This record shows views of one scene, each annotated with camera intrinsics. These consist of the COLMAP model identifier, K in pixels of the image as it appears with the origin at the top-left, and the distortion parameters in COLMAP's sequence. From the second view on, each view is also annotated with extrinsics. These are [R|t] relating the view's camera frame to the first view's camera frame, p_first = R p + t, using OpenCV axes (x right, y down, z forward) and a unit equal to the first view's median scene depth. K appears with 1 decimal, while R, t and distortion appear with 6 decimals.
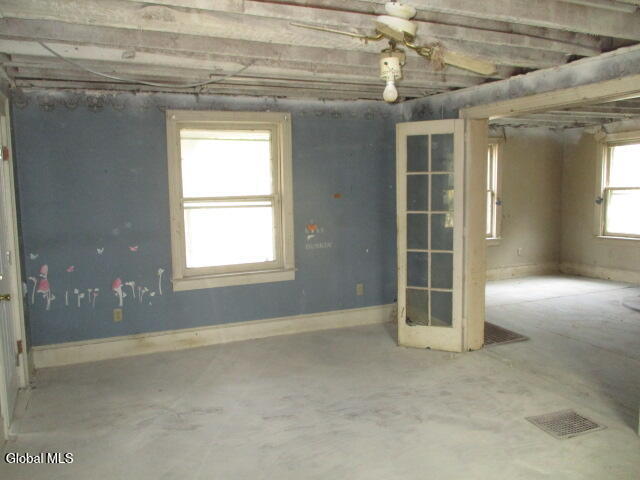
lens RADIAL K [[532.0, 0, 325.2], [0, 532.0, 241.6], [0, 0, 1]] dist [-0.017654, -0.002910]
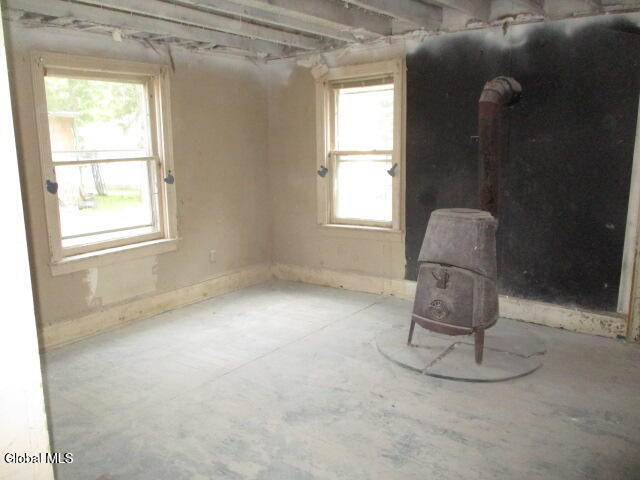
lens RADIAL K [[532.0, 0, 321.4], [0, 532.0, 239.0], [0, 0, 1]] dist [-0.017654, -0.002910]
pose [[0.870299, -0.080310, 0.485933, 0.186611], [0.056326, 0.996372, 0.063791, -0.036054], [-0.489293, -0.028147, 0.871665, 0.419718]]
